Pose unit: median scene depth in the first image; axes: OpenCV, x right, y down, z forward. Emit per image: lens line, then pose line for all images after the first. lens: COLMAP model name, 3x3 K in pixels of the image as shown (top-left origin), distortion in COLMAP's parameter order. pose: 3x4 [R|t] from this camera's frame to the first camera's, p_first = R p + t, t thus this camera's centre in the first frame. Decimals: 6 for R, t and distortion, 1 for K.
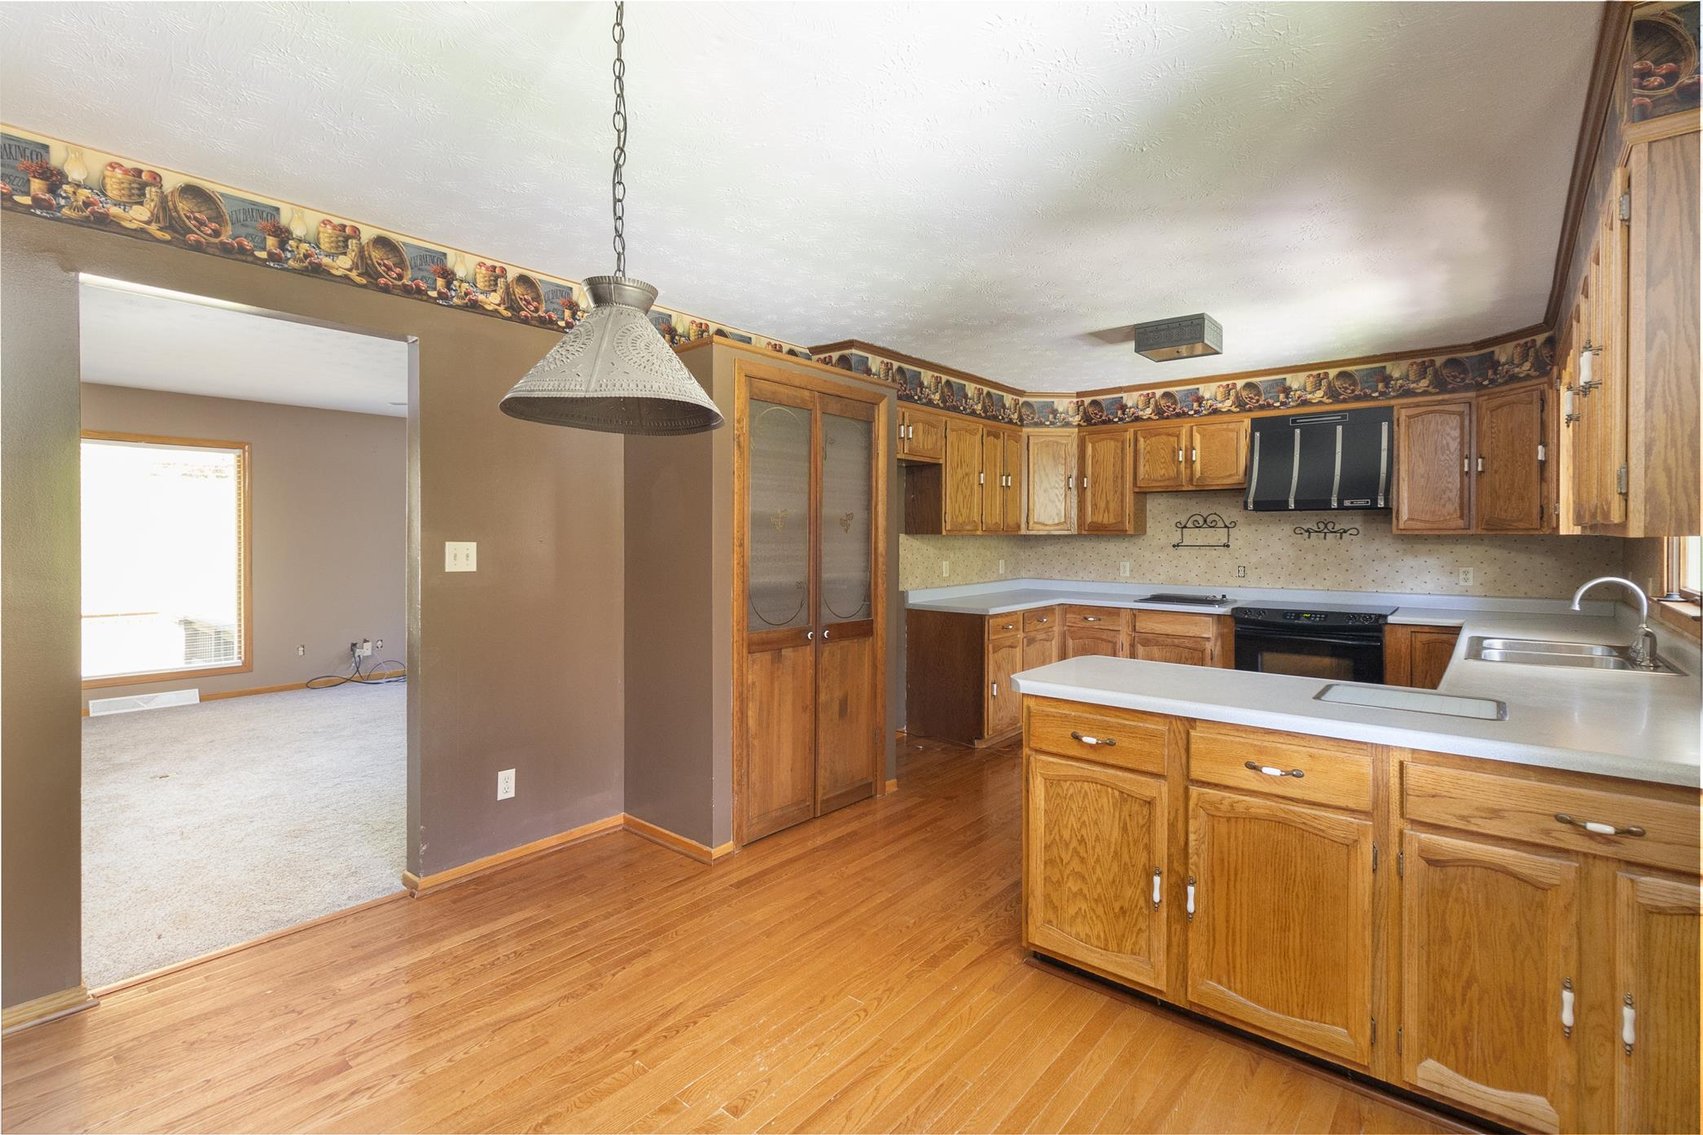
lens RADIAL K [[776.9, 0, 845.7], [0, 776.9, 554.6], [0, 0, 1]] dist [0.002444, -0.000394]
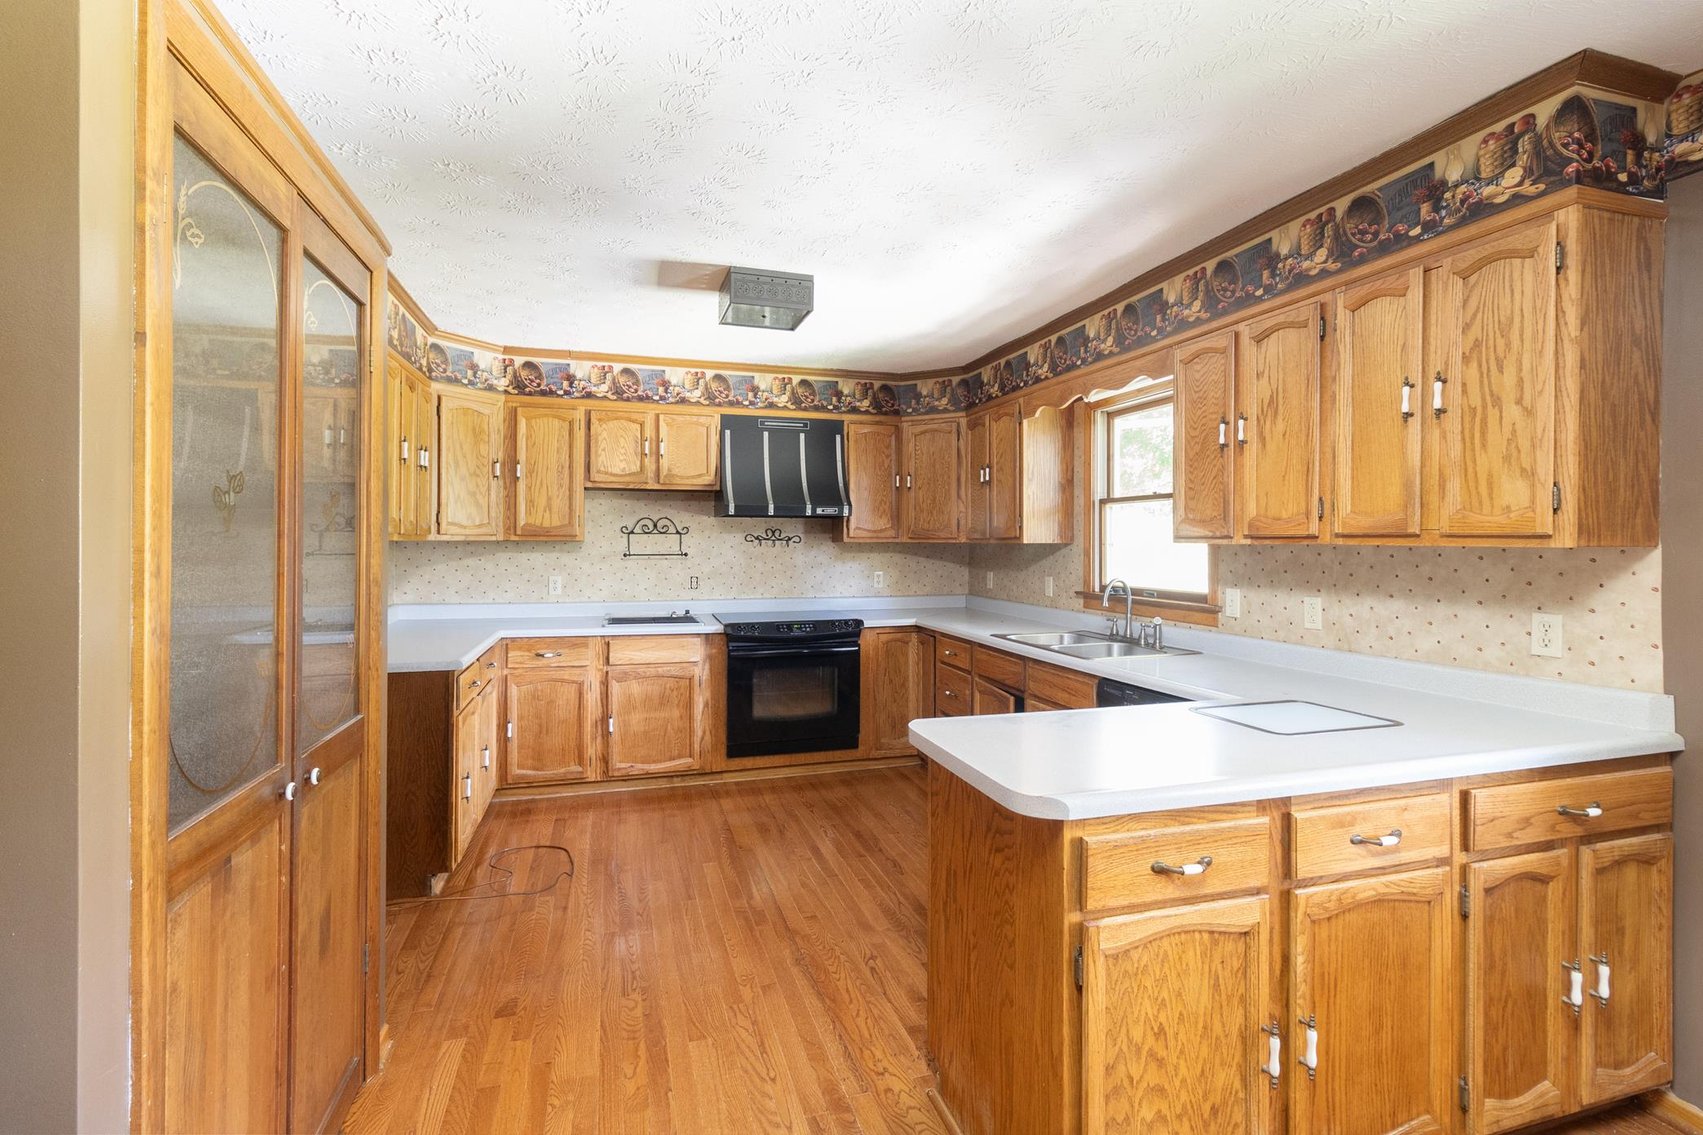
lens RADIAL K [[776.9, 0, 849.7], [0, 776.9, 550.0], [0, 0, 1]] dist [0.002444, -0.000394]
pose [[0.549522, -0.005575, 0.835461, -0.161035], [0.017422, 0.999837, -0.004788, -0.009737], [-0.835297, 0.017186, 0.549530, 0.390409]]
